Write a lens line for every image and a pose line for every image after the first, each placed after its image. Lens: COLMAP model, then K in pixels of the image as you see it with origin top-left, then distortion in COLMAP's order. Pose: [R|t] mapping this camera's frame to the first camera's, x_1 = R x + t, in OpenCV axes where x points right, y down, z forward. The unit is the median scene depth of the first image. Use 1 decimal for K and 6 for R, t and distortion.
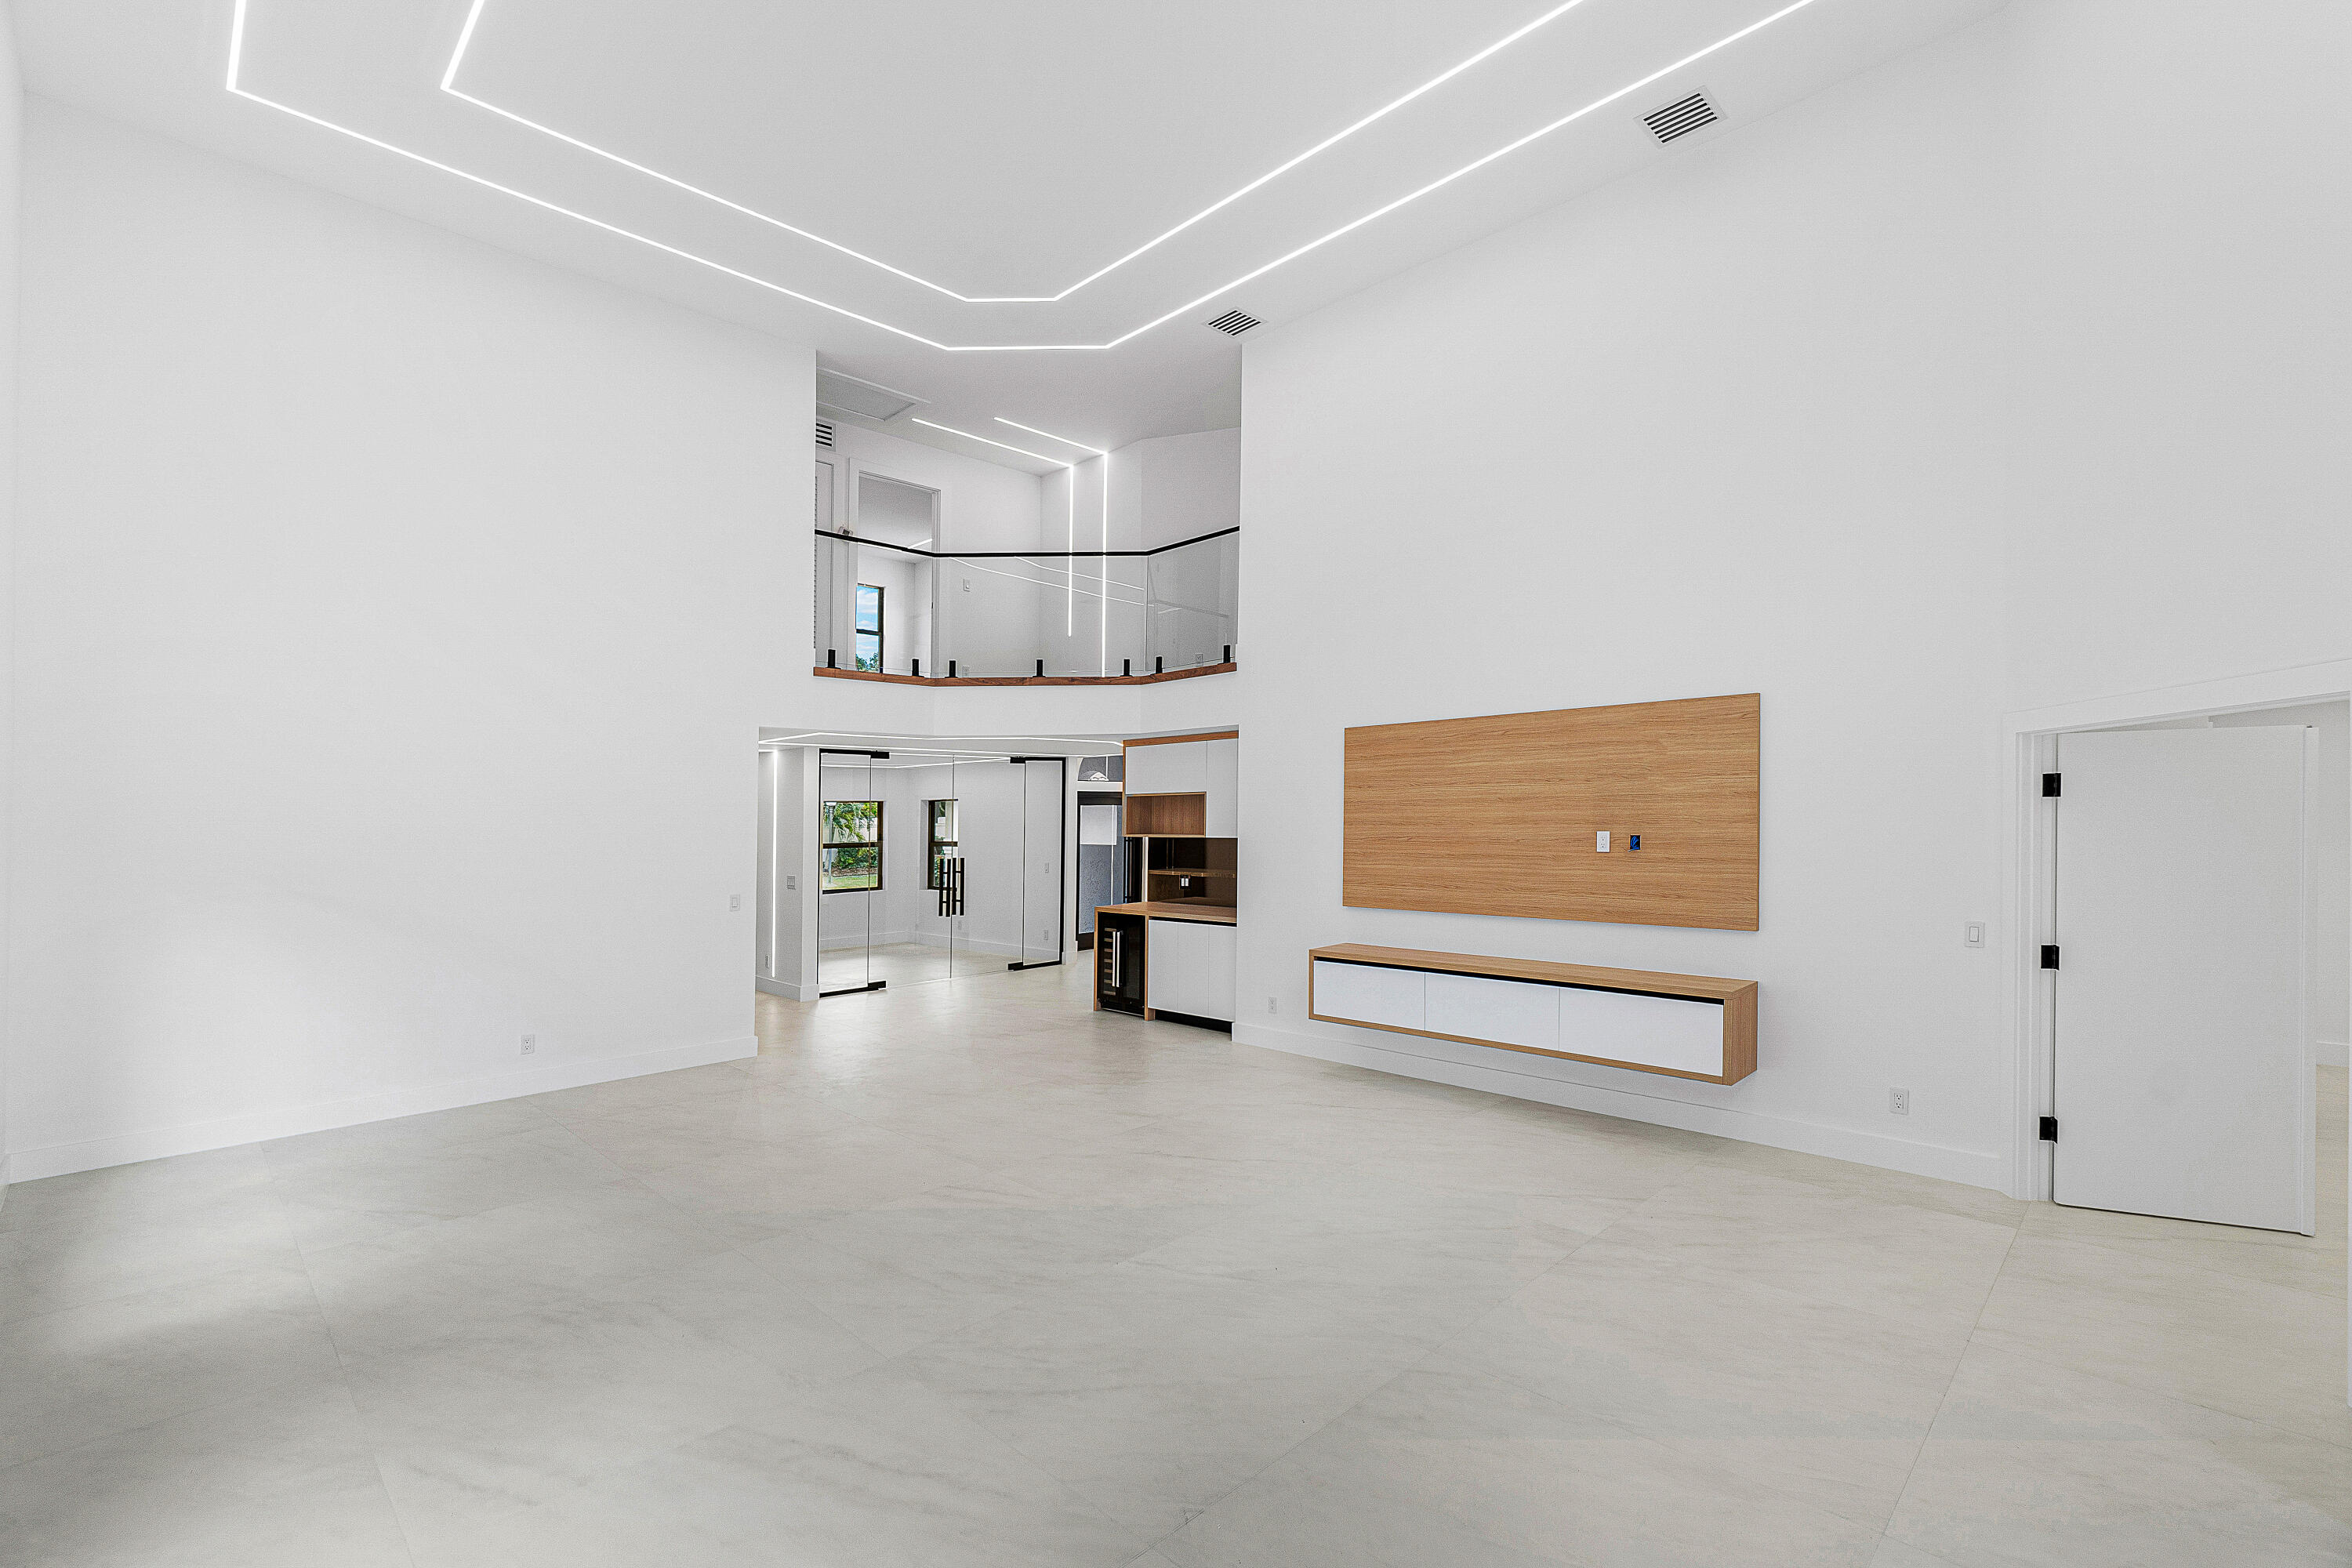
lens RADIAL K [[1047.2, 0, 1185.1], [0, 1047.2, 763.5], [0, 0, 1]] dist [-0.000645, -0.000327]
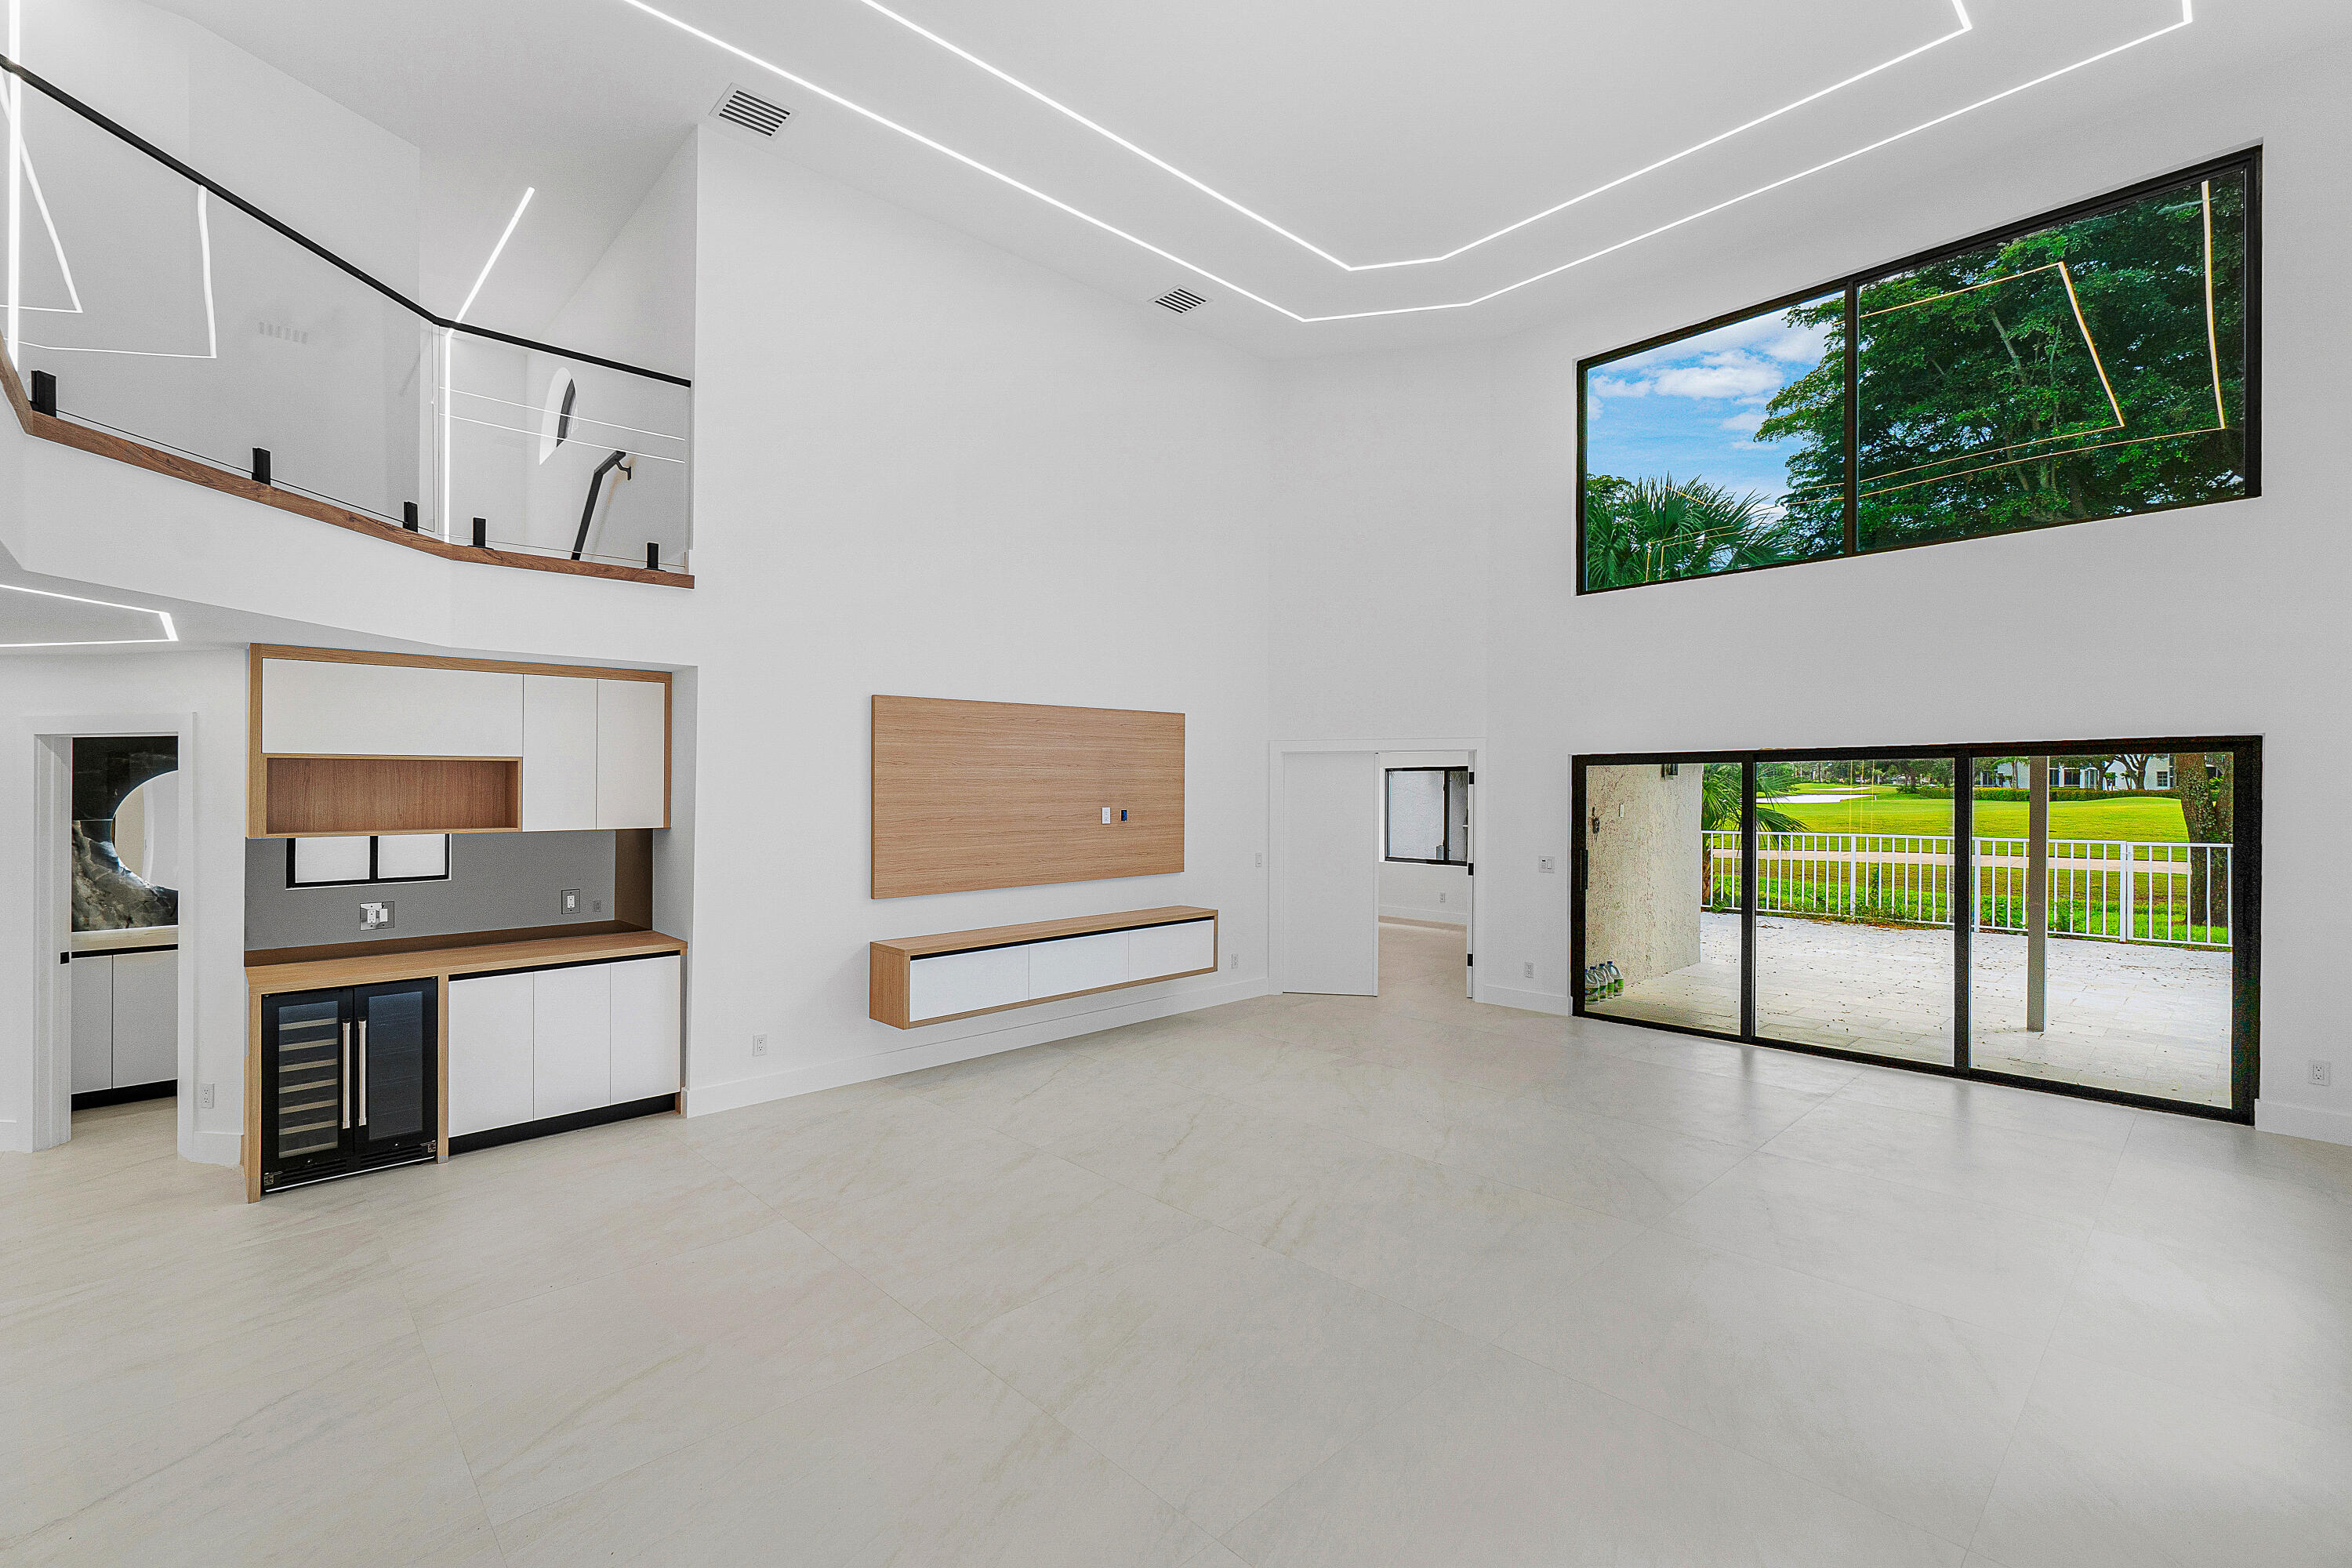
lens RADIAL K [[1047.2, 0, 1186.1], [0, 1047.2, 783.3], [0, 0, 1]] dist [-0.000645, -0.000327]
pose [[0.021652, 0.019092, 0.999583, -0.808152], [-0.040946, 0.998996, -0.018194, 0.050991], [-0.998927, -0.040535, 0.022412, 0.817805]]
